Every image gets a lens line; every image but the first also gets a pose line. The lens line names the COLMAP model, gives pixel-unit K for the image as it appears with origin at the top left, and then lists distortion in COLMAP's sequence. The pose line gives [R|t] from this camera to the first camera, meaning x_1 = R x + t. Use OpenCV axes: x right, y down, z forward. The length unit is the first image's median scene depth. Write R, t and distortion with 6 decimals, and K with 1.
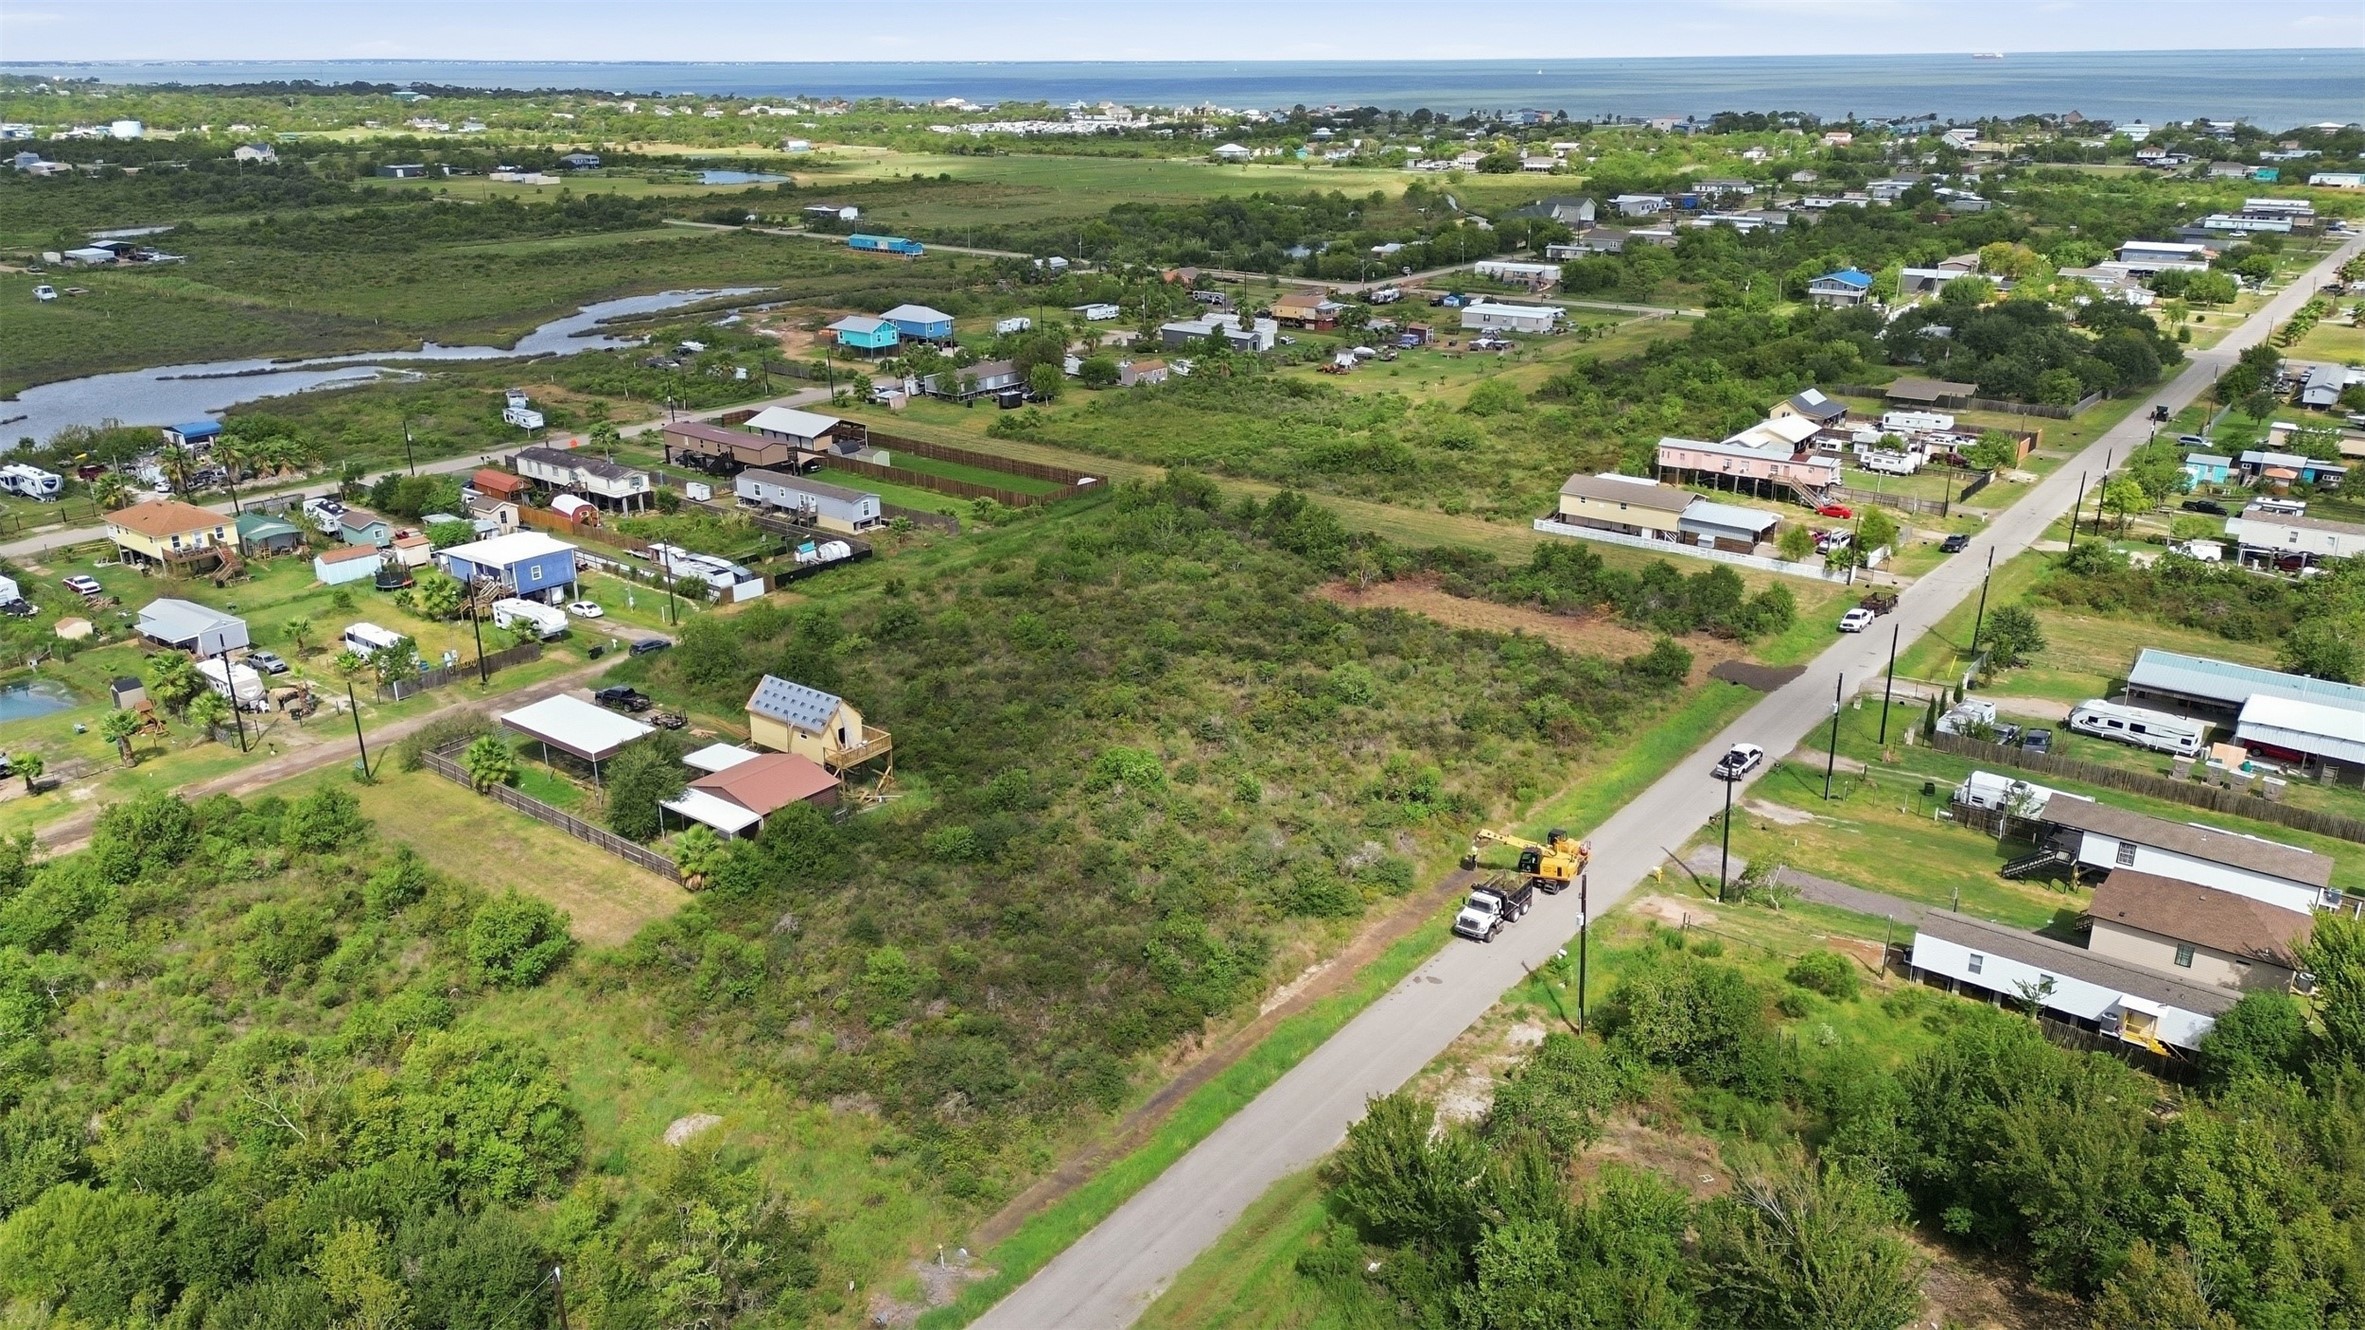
lens RADIAL K [[1663.3, 0, 1182.5], [0, 1663.3, 665.0], [0, 0, 1]] dist [0.075298, -0.073010]
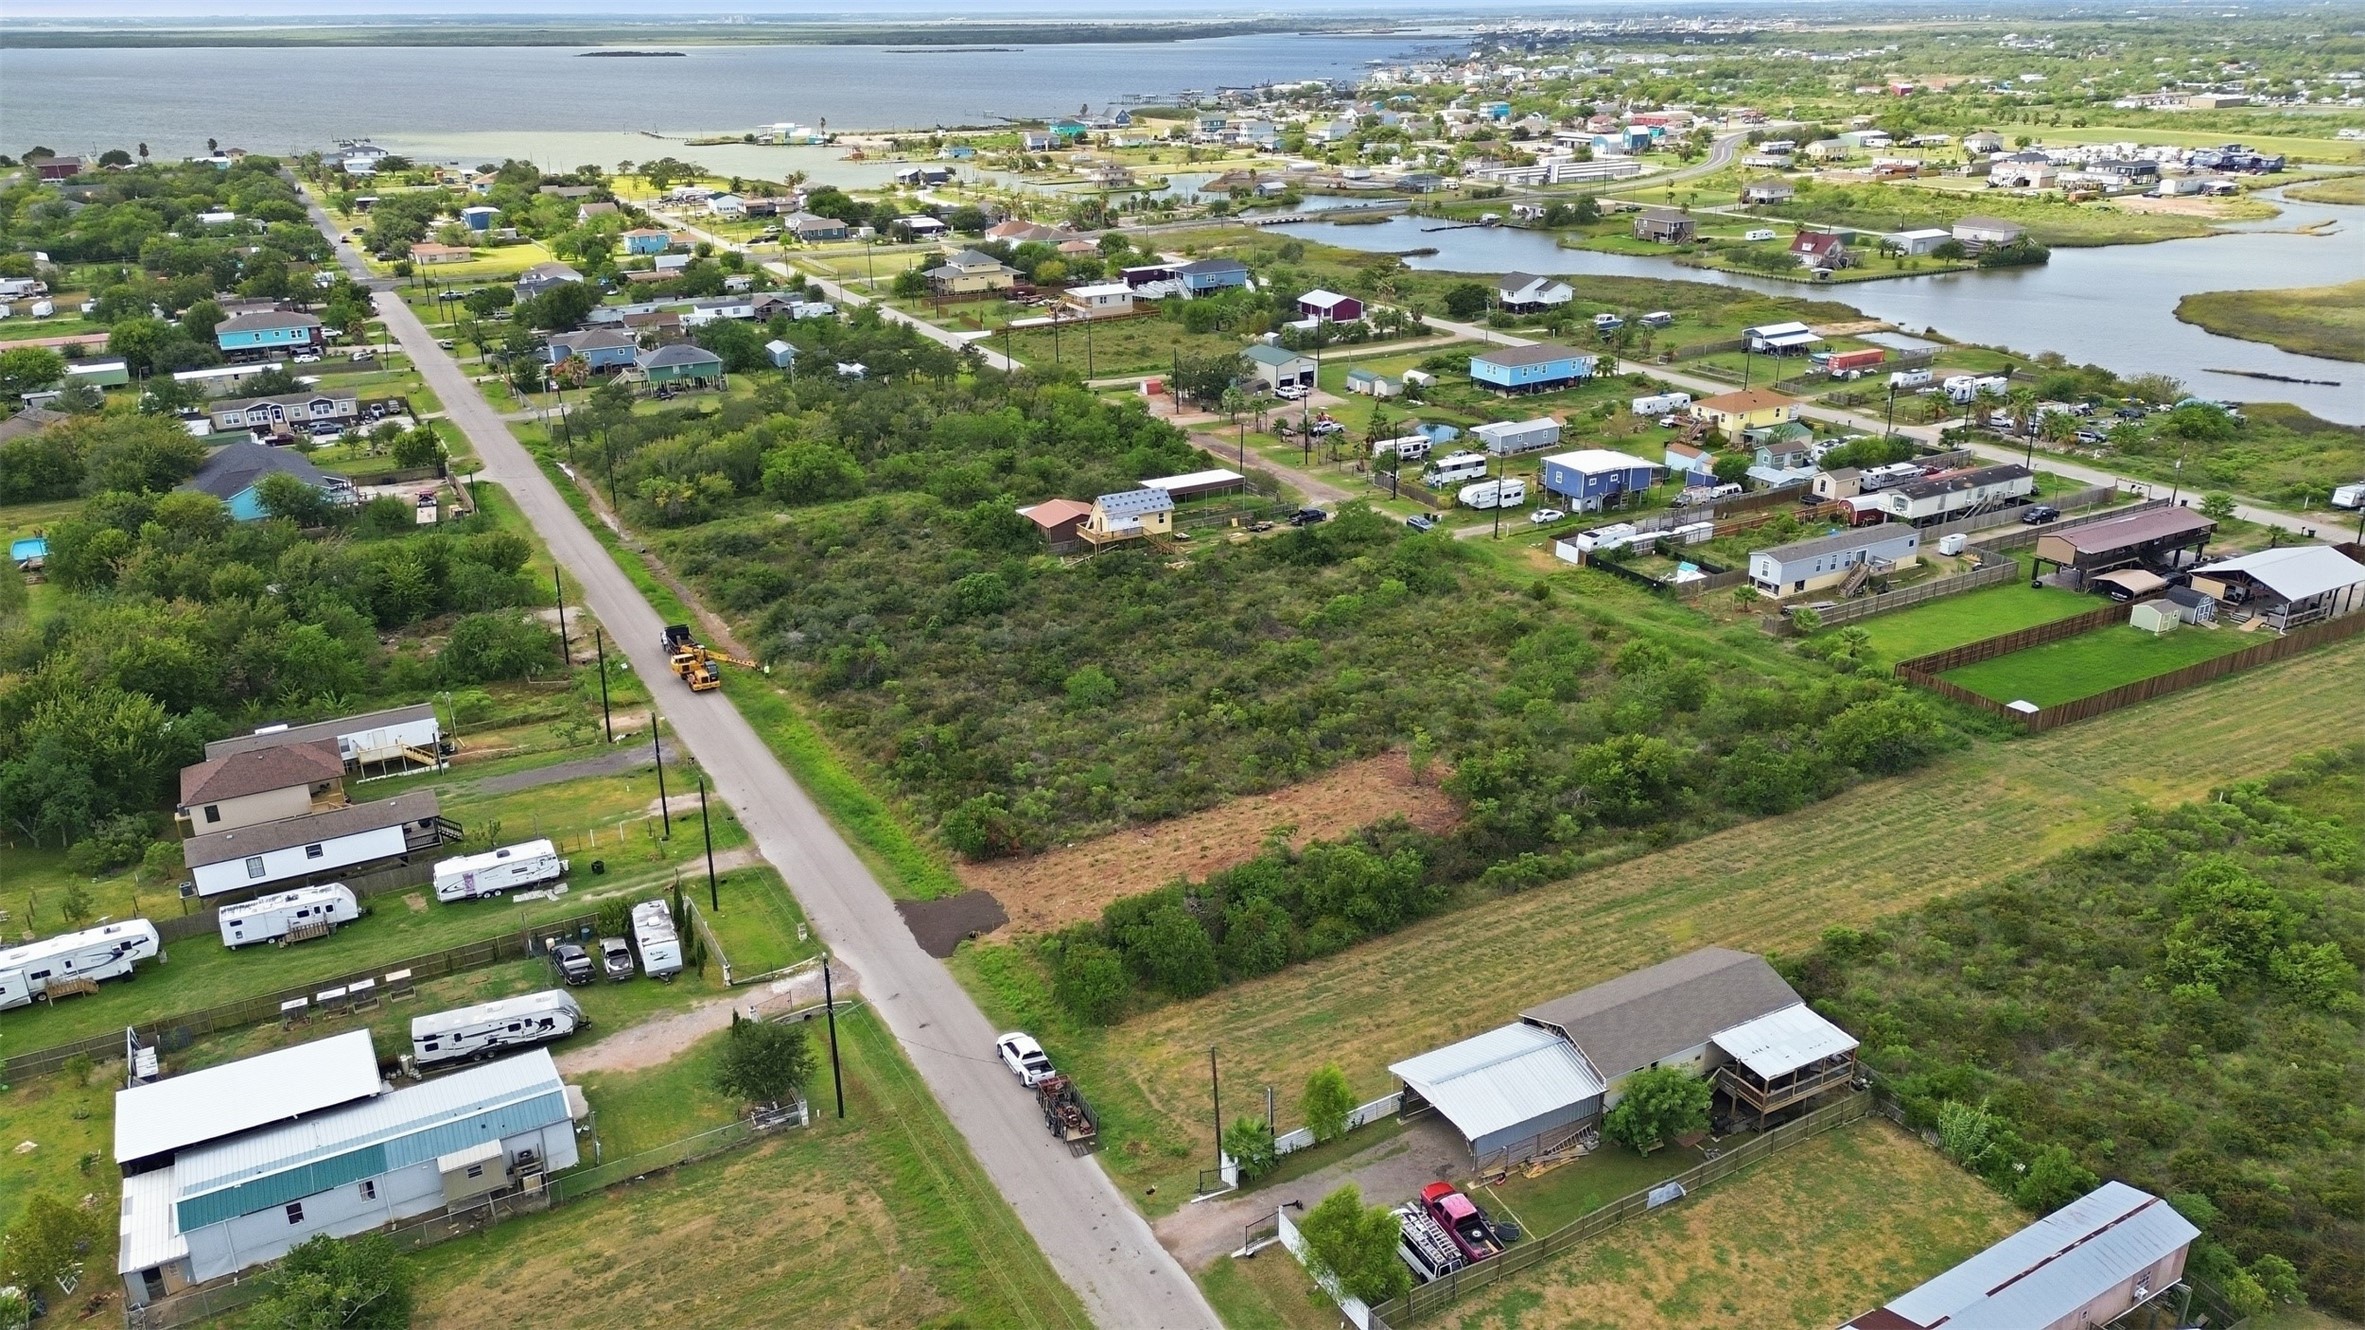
lens RADIAL K [[1654.3, 0, 1184.2], [0, 1654.3, 693.4], [0, 0, 1]] dist [0.071575, -0.070205]
pose [[-0.385271, 0.358964, -0.850124, 0.787844], [-0.303640, 0.820629, 0.484118, -0.416726], [0.871418, 0.444648, -0.207169, 1.041235]]
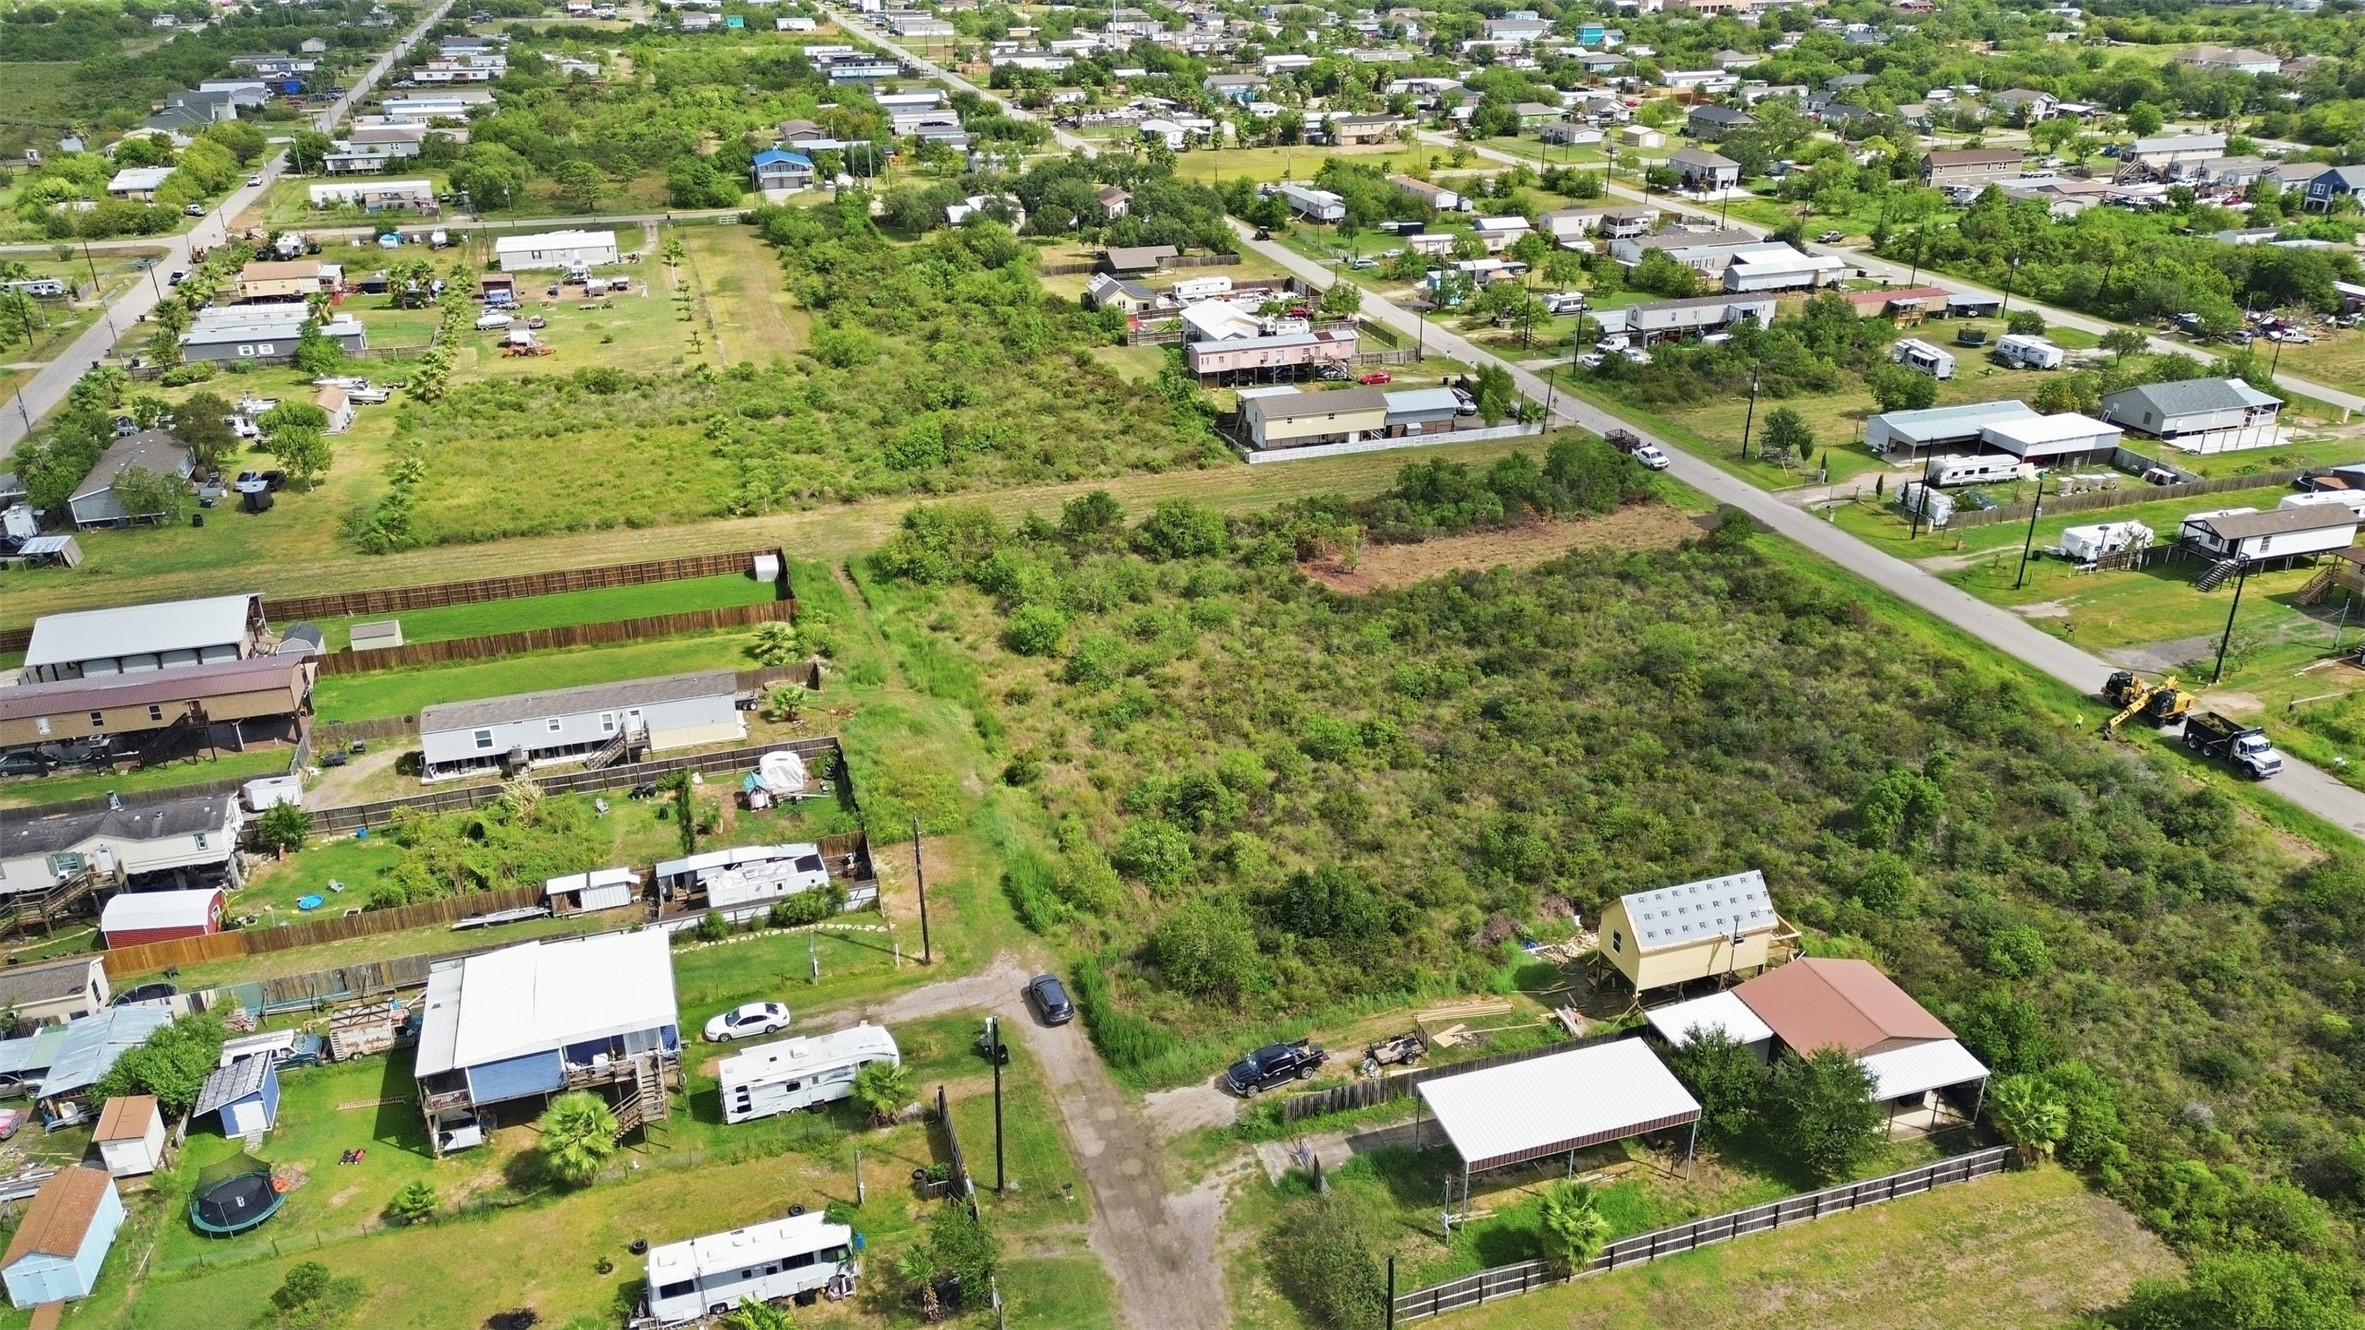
lens RADIAL K [[1654.3, 0, 1184.2], [0, 1654.3, 693.4], [0, 0, 1]] dist [0.071575, -0.070205]
pose [[0.559857, -0.355102, 0.748641, -0.622207], [0.282332, 0.931199, 0.230558, -0.210309], [-0.779005, 0.082286, 0.621595, 0.523339]]
